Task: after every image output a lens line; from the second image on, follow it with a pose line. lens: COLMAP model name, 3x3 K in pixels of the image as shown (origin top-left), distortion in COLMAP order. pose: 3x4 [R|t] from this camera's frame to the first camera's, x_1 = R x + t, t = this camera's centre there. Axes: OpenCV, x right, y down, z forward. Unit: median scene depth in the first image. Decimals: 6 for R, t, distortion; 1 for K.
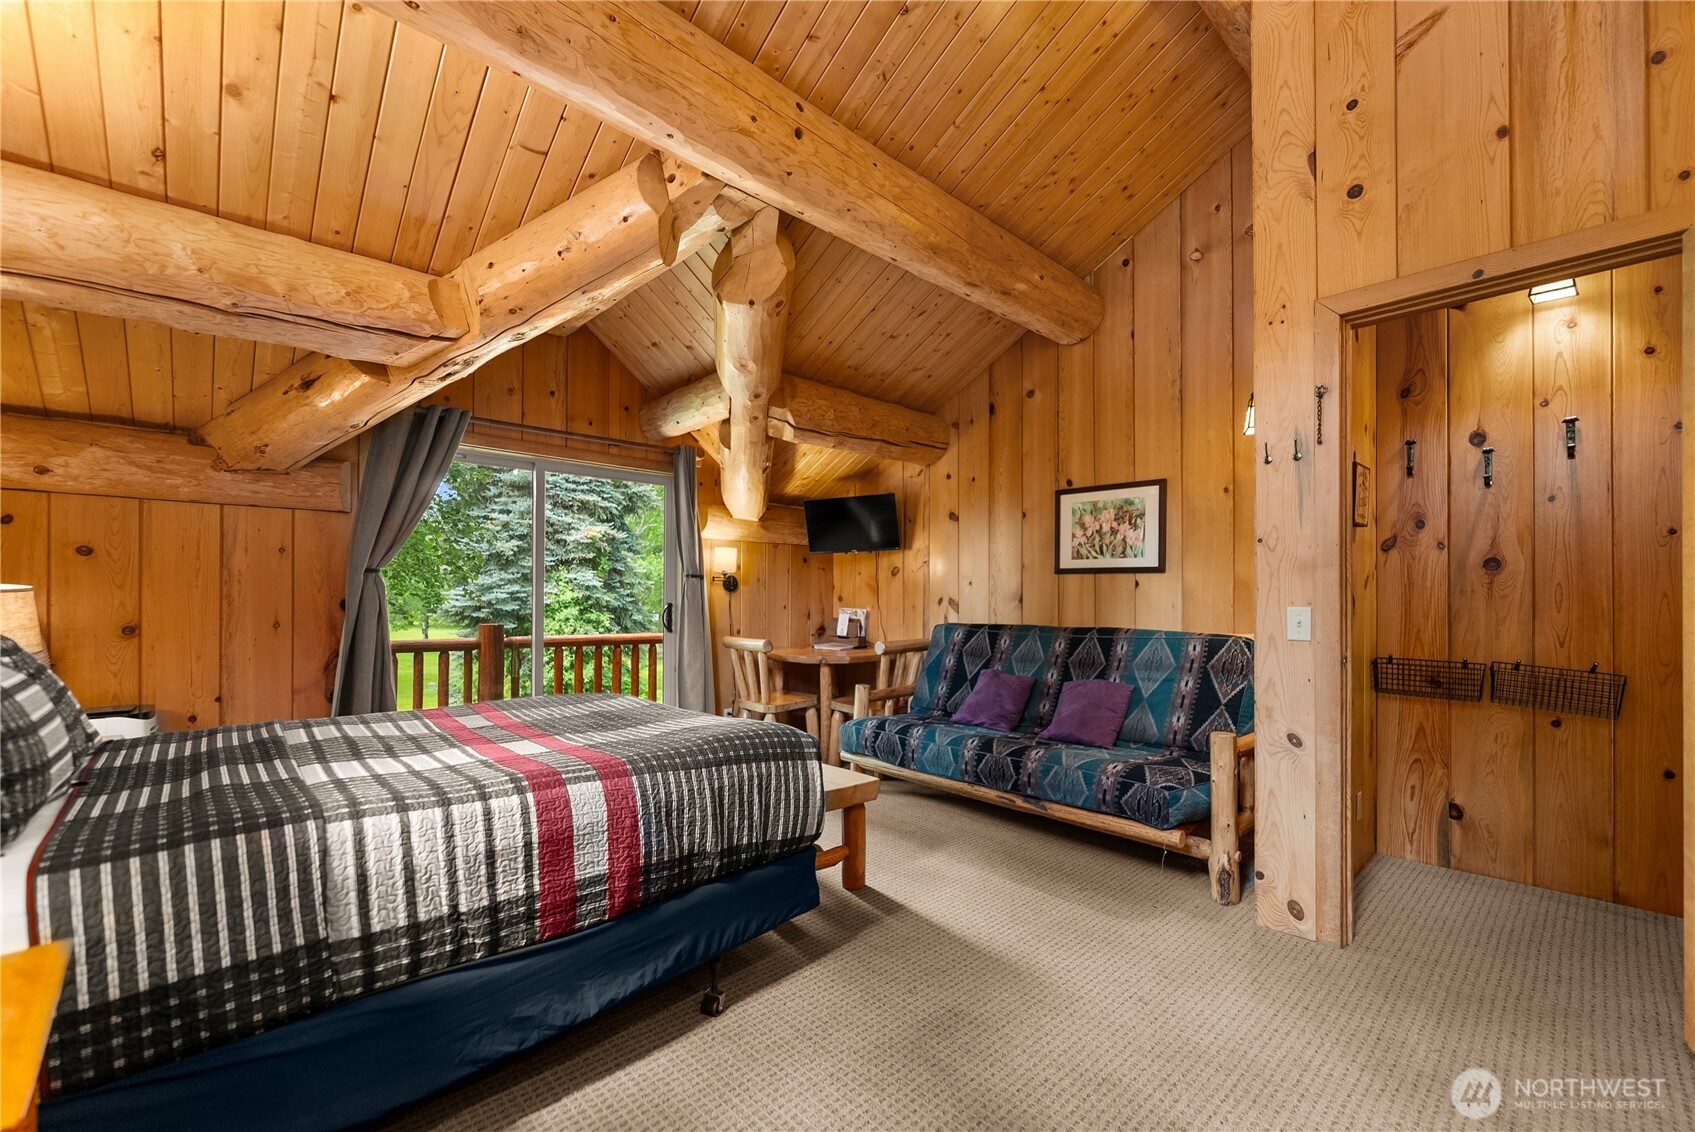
lens RADIAL K [[702.0, 0, 851.2], [0, 702.0, 593.4], [0, 0, 1]] dist [0.000314, -0.000133]
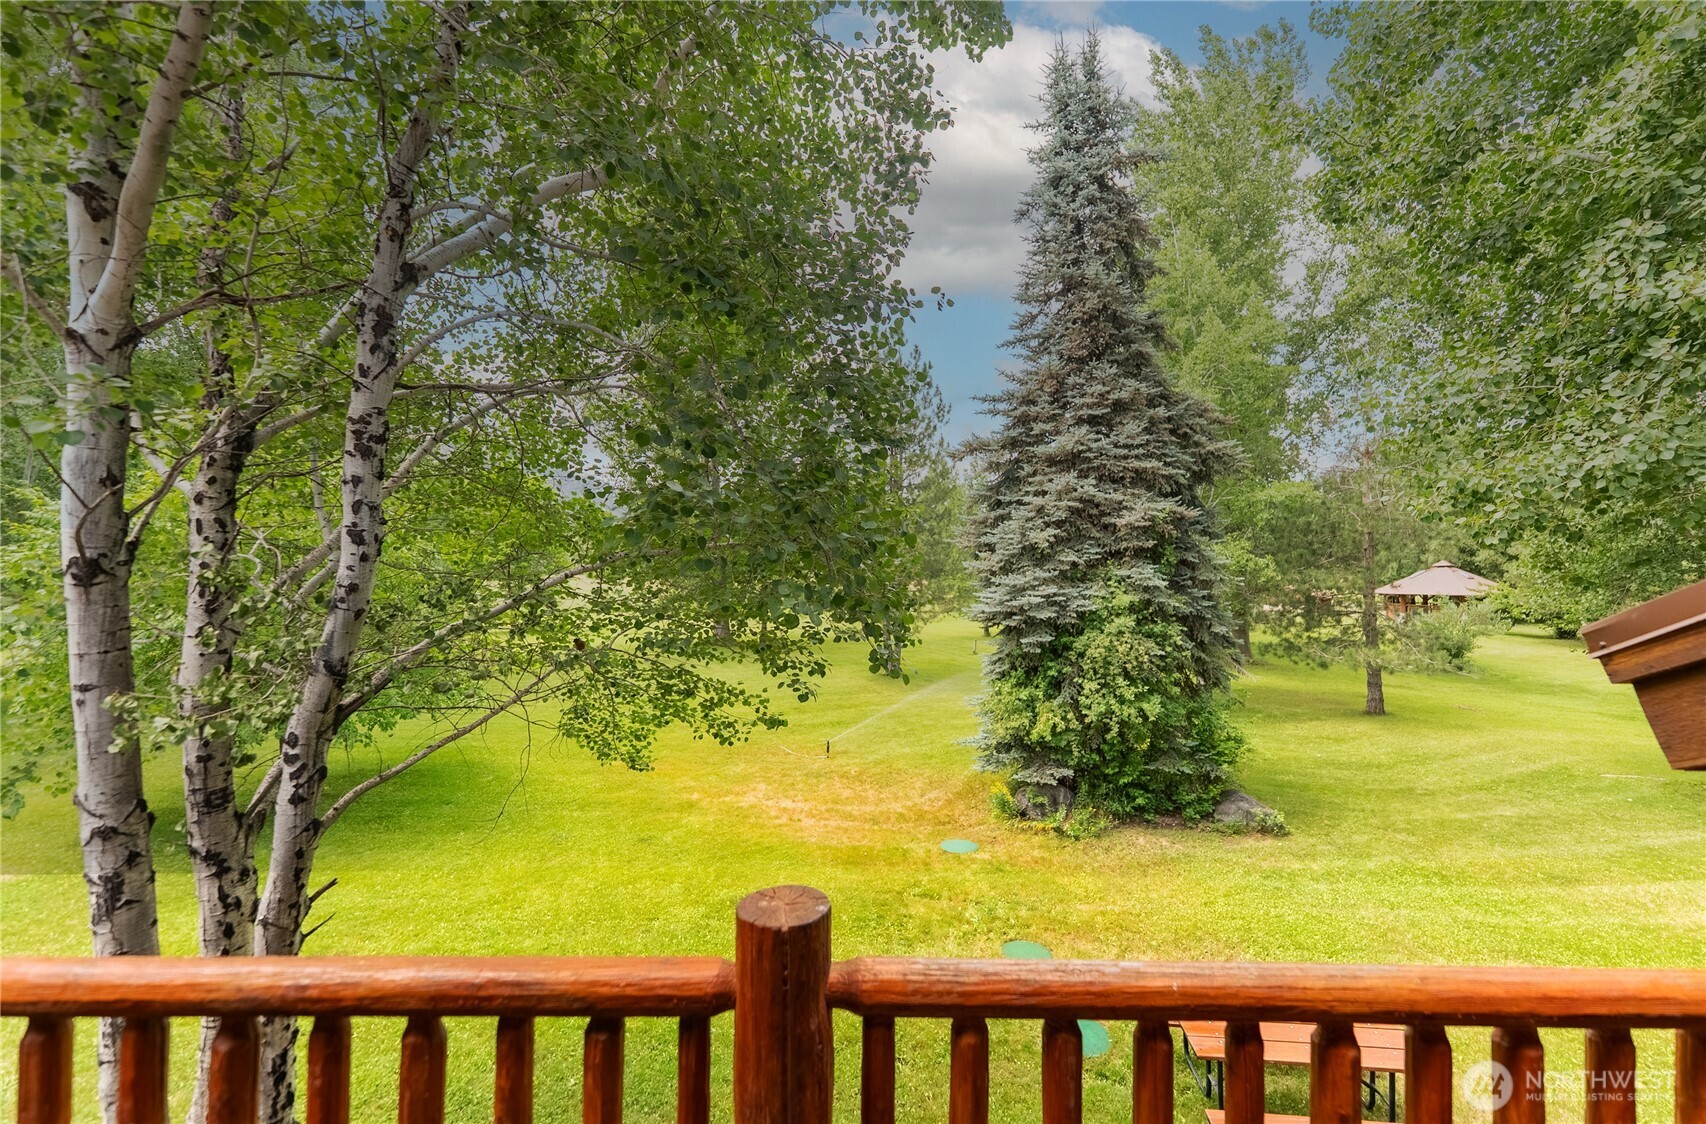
lens RADIAL K [[690.9, 0, 853.0], [0, 690.9, 562.0], [0, 0, 1]] dist [-0.001259, -0.000038]
pose [[0.730056, -0.019908, -0.683097, -0.431562], [0.006714, 0.999736, -0.021961, -0.085262], [0.683354, 0.011446, 0.729997, 1.081004]]
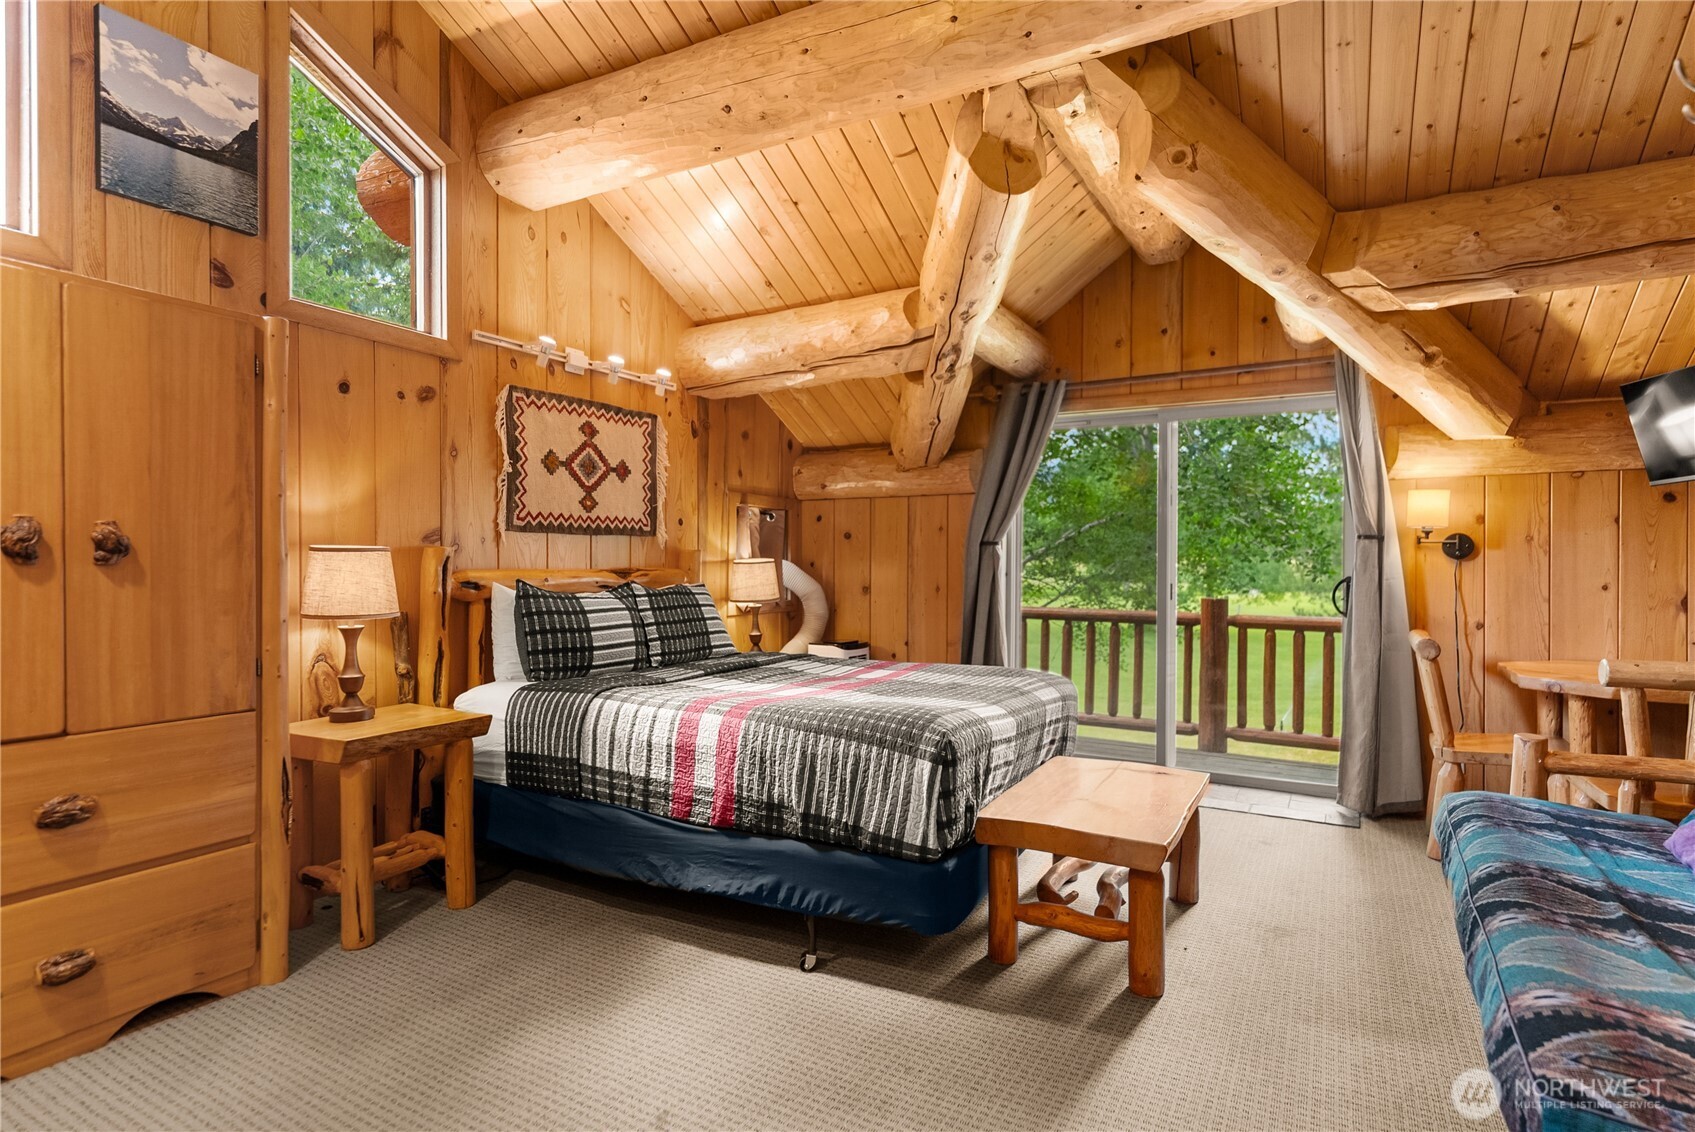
lens RADIAL K [[870.1, 0, 847.5], [0, 870.1, 566.0], [0, 0, 1]] dist [0.003367, 0.000771]
pose [[0.293283, 0.002122, -0.956023, 0.490624], [0.002789, 0.999991, 0.003075, -0.001093], [0.956022, -0.003568, 0.293274, 0.317095]]
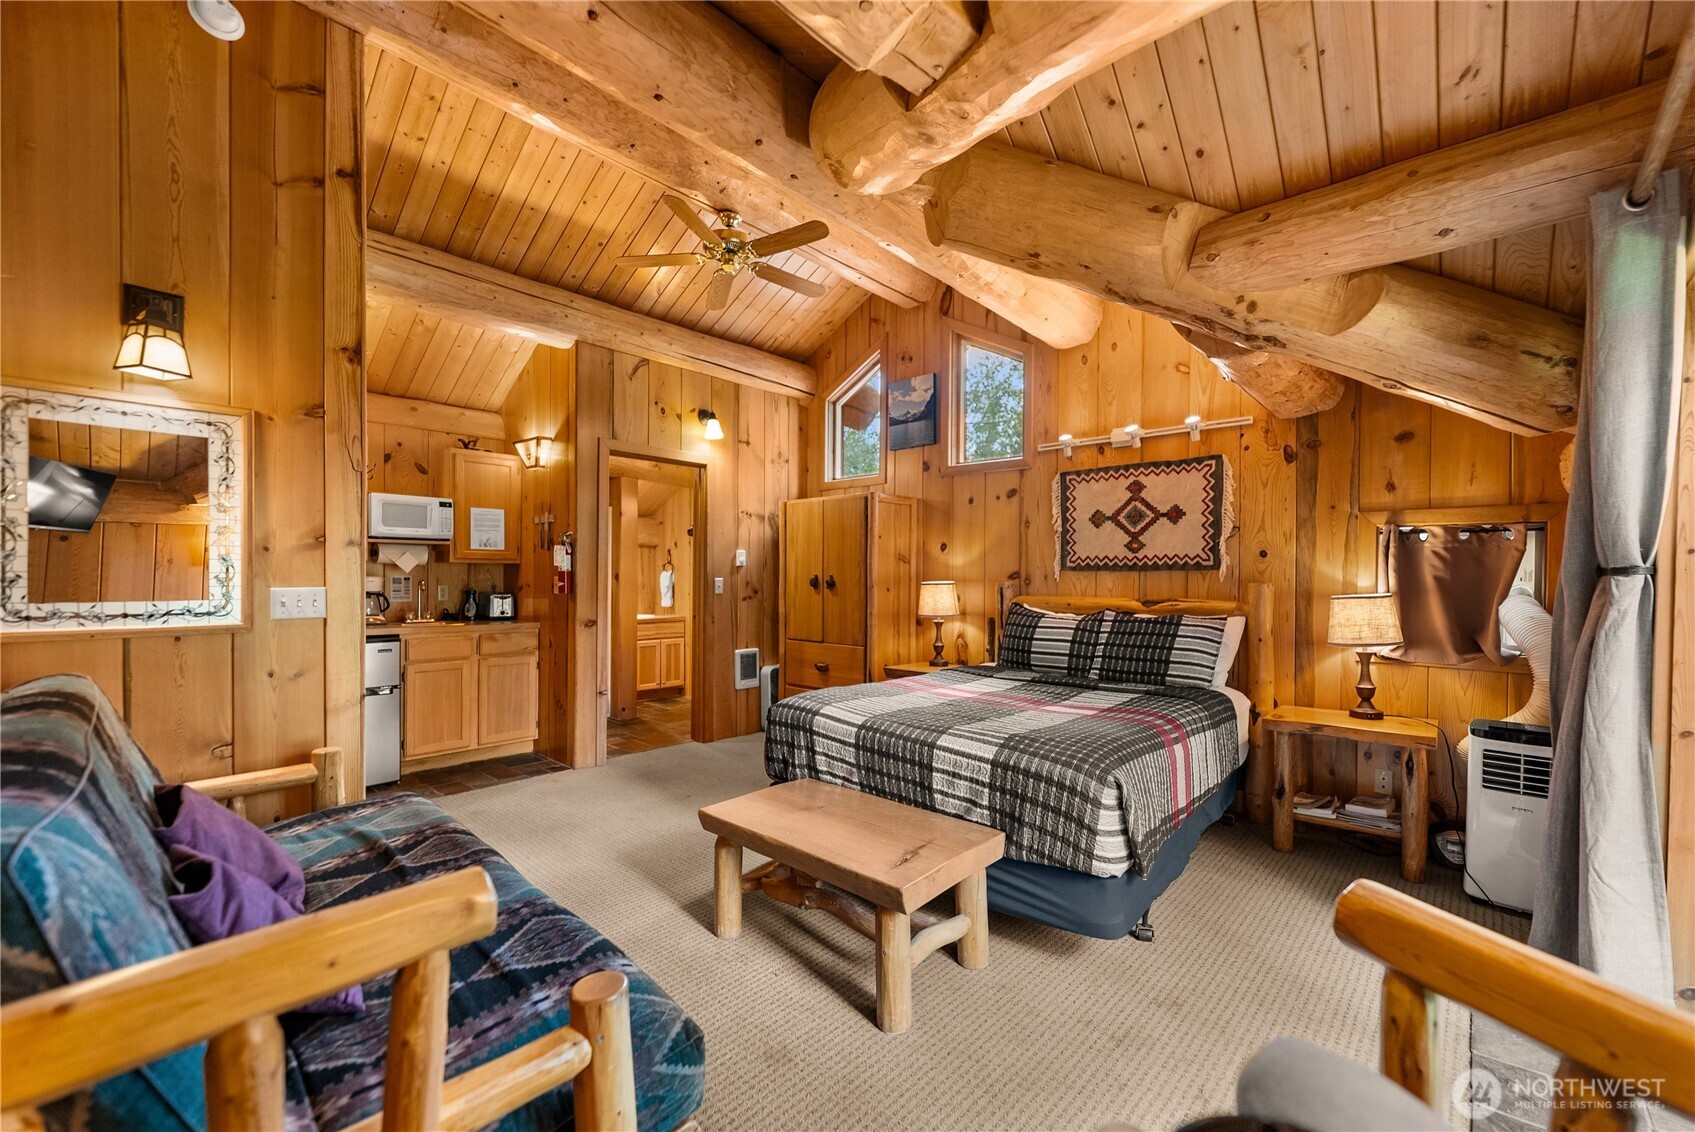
lens RADIAL K [[686.8, 0, 847.9], [0, 686.8, 580.5], [0, 0, 1]] dist [0.000867, -0.000001]
pose [[-0.997482, -0.007413, -0.070525, -0.055362], [-0.007525, 0.999971, 0.001309, -0.018723], [0.070513, 0.001837, -0.997509, 1.255200]]
